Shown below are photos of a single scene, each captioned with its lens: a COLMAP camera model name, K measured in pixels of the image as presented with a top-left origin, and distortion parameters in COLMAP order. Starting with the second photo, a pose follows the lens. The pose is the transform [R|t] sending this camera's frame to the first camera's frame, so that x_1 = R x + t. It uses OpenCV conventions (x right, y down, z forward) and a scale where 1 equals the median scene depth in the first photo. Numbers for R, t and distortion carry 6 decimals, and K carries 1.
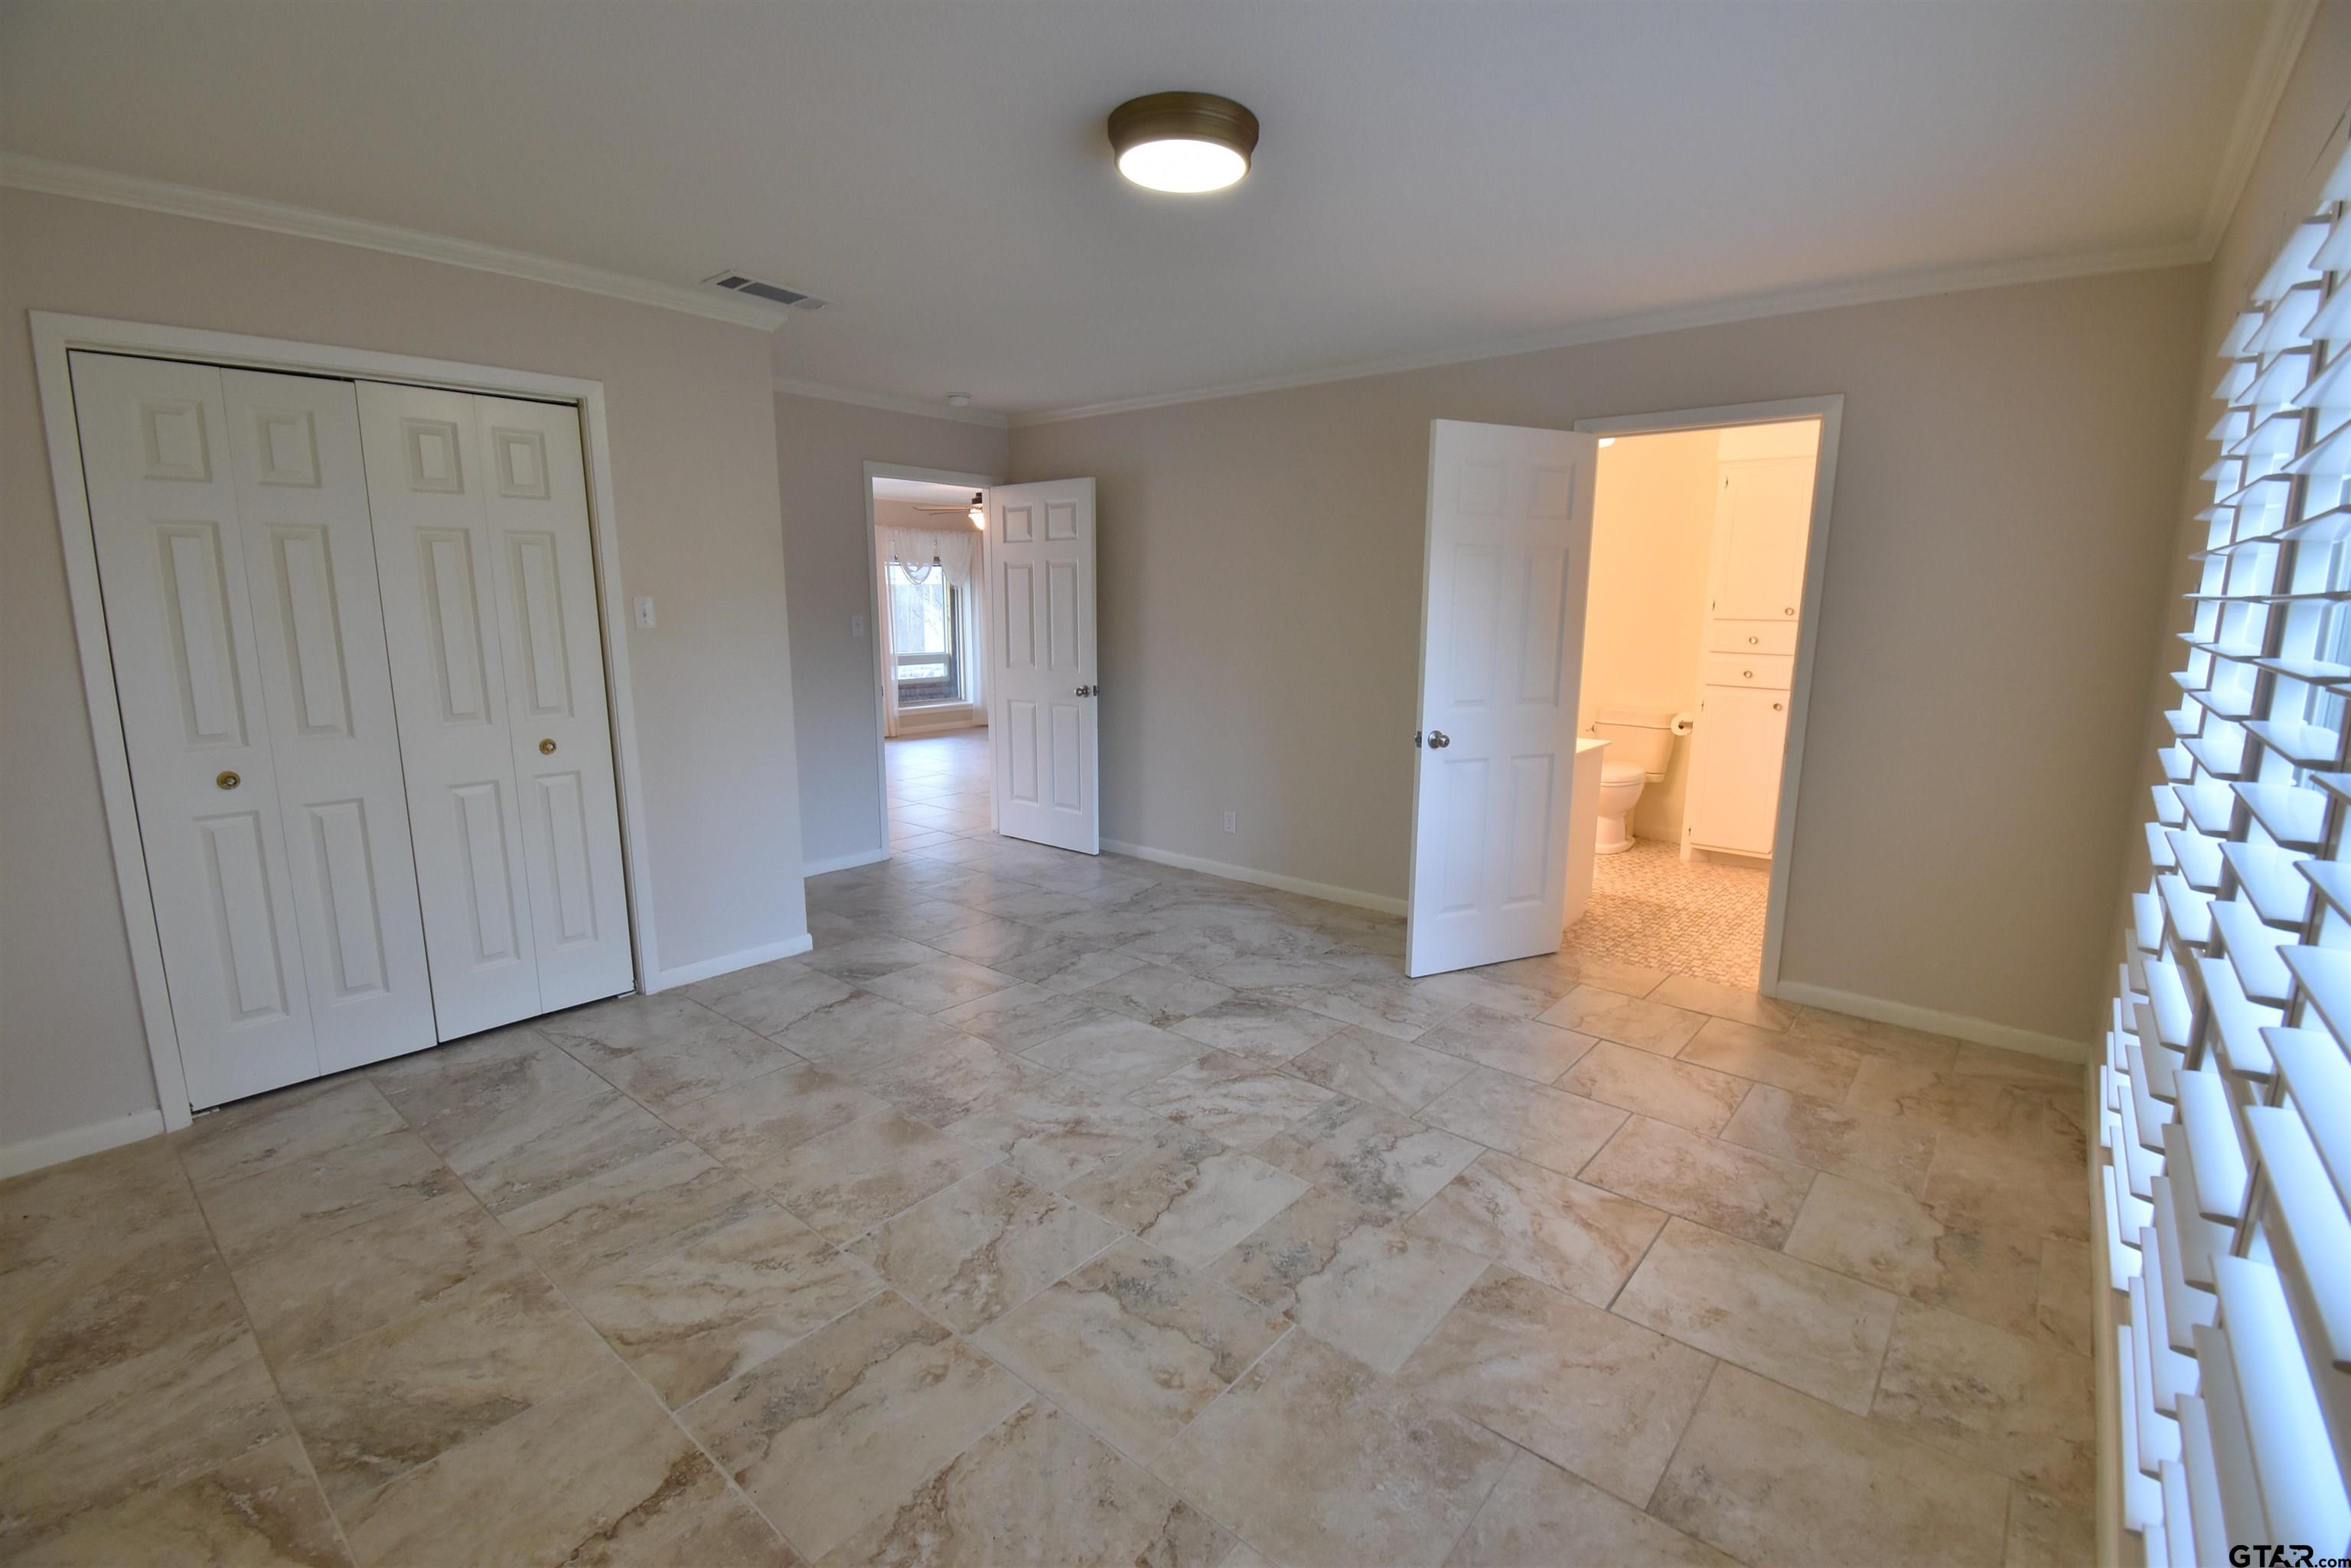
lens RADIAL K [[1036.5, 0, 1175.5], [0, 1036.5, 784.0], [0, 0, 1]] dist [0.023576, -0.028223]
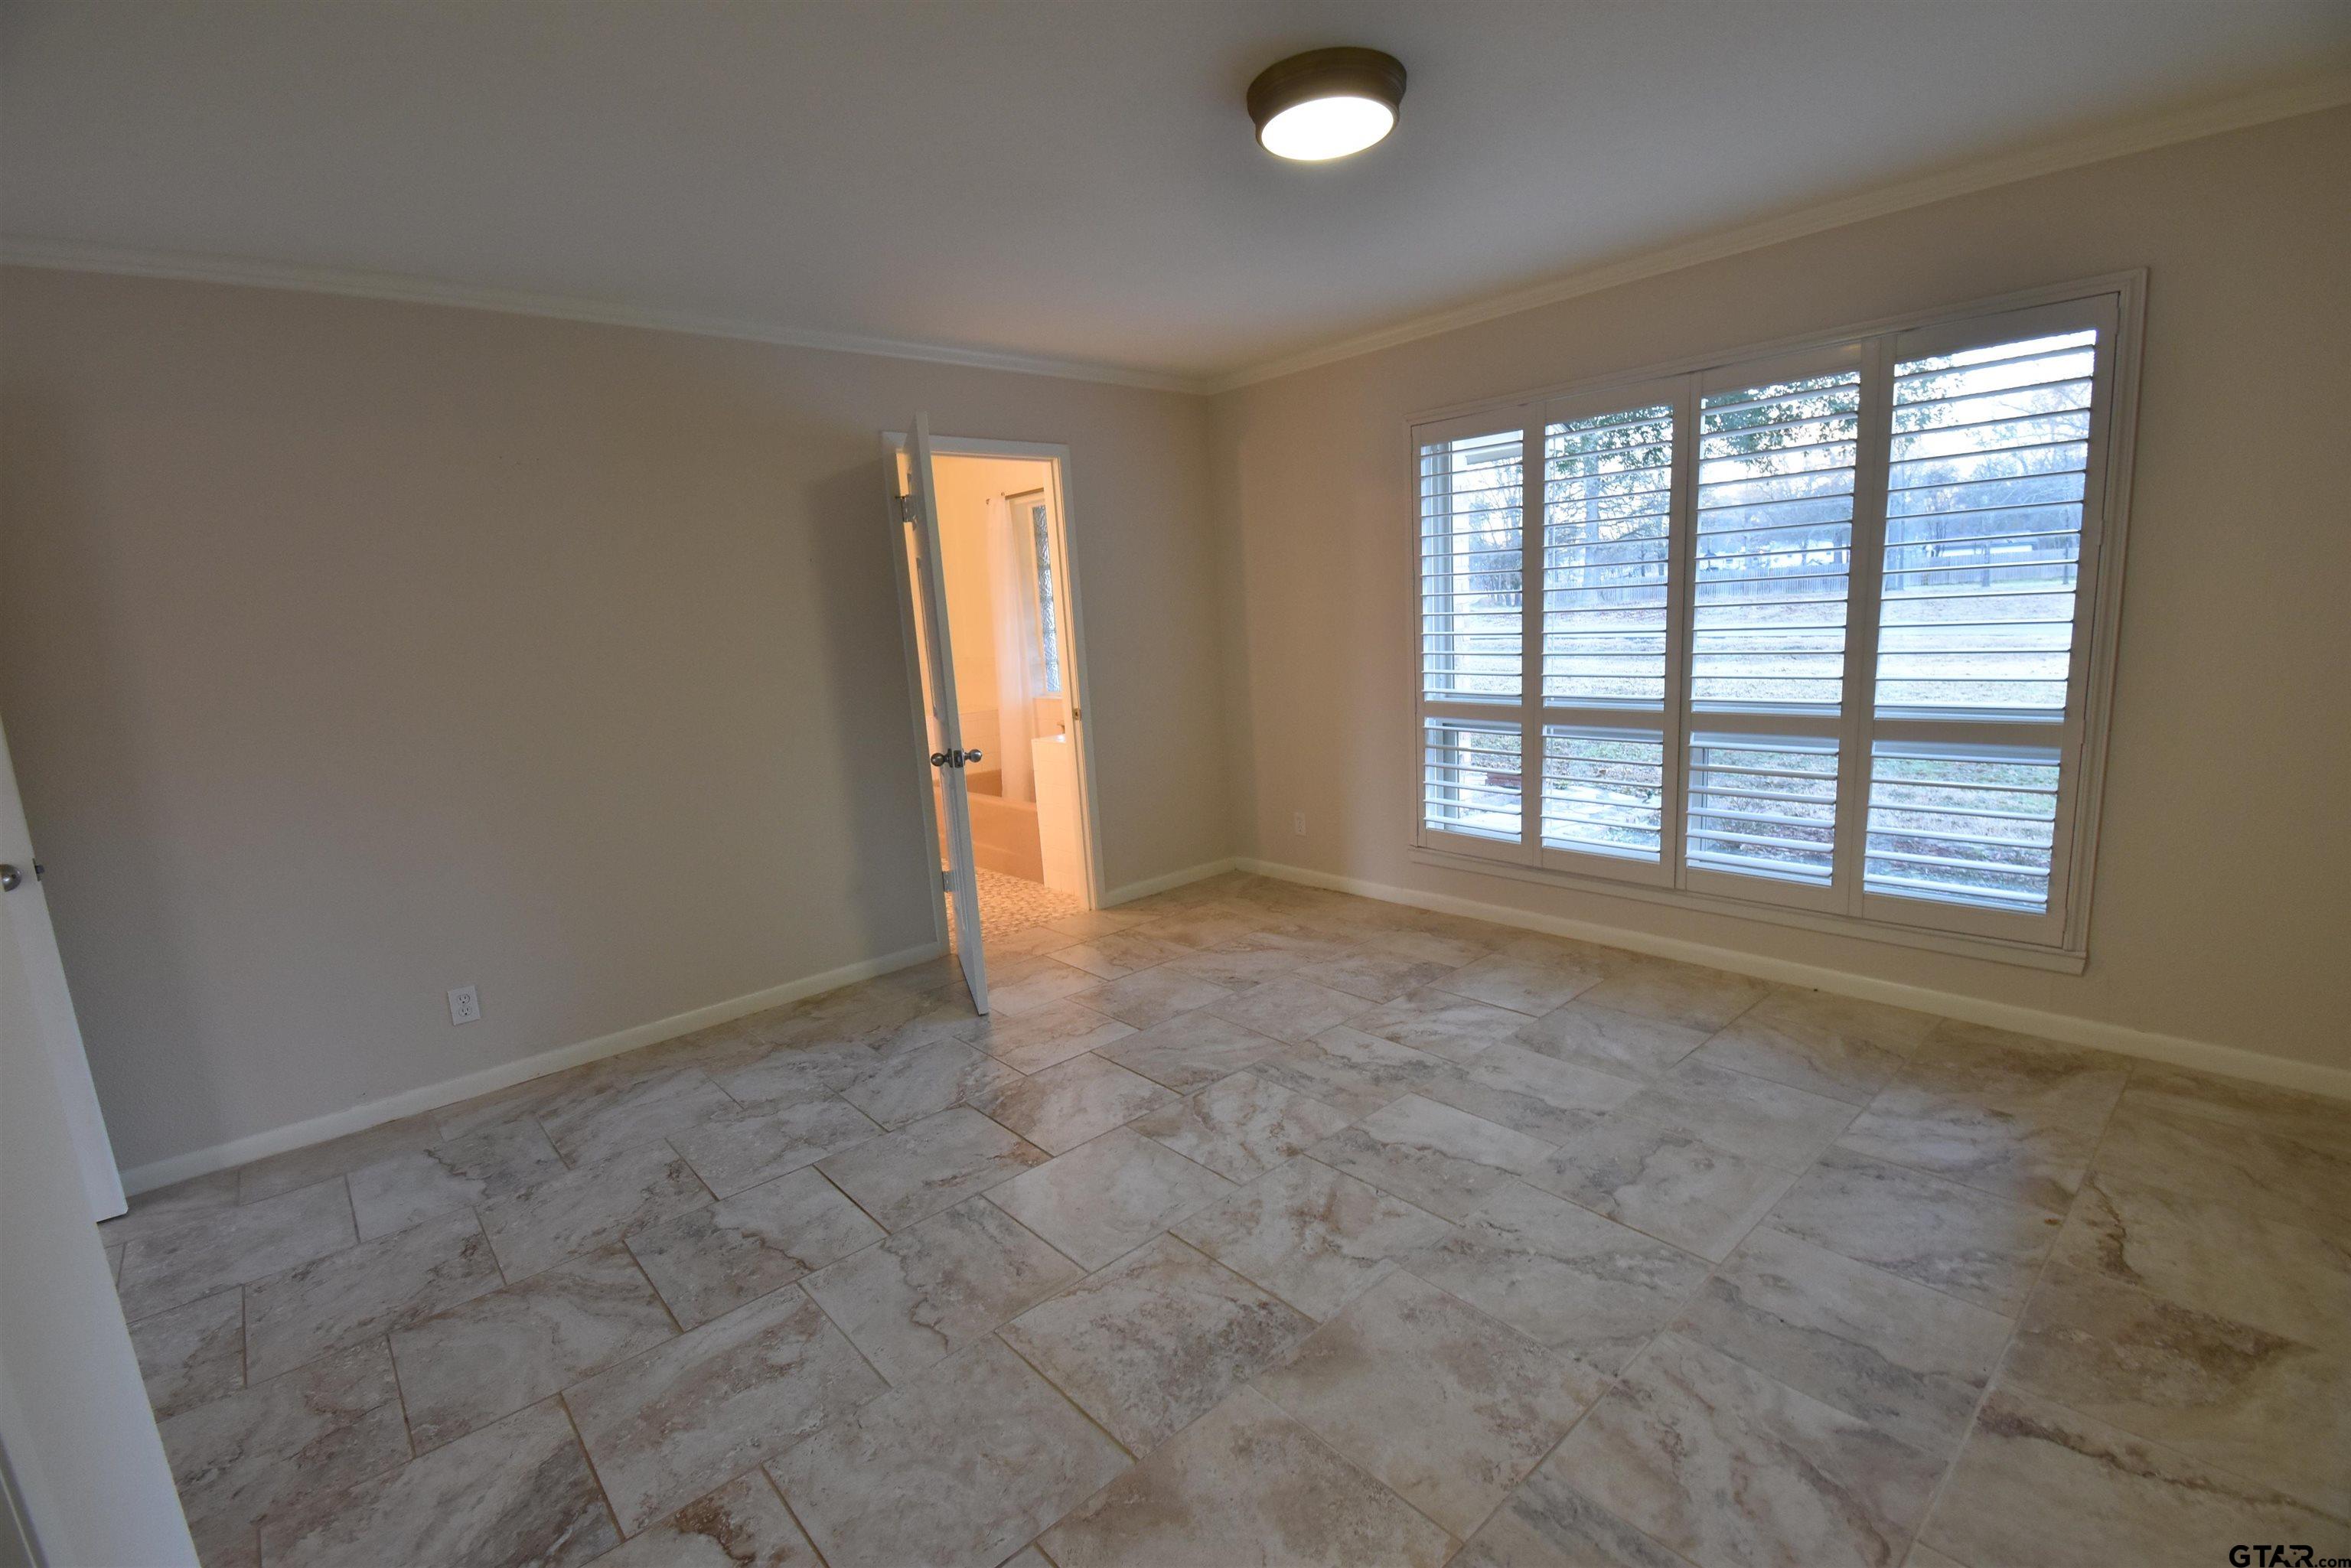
lens RADIAL K [[1036.5, 0, 1175.5], [0, 1036.5, 784.0], [0, 0, 1]] dist [0.023576, -0.028223]
pose [[0.143342, -0.185051, 0.972219, -0.866009], [0.231698, 0.961337, 0.148819, -0.155406], [-0.962169, 0.203929, 0.180676, 0.885926]]
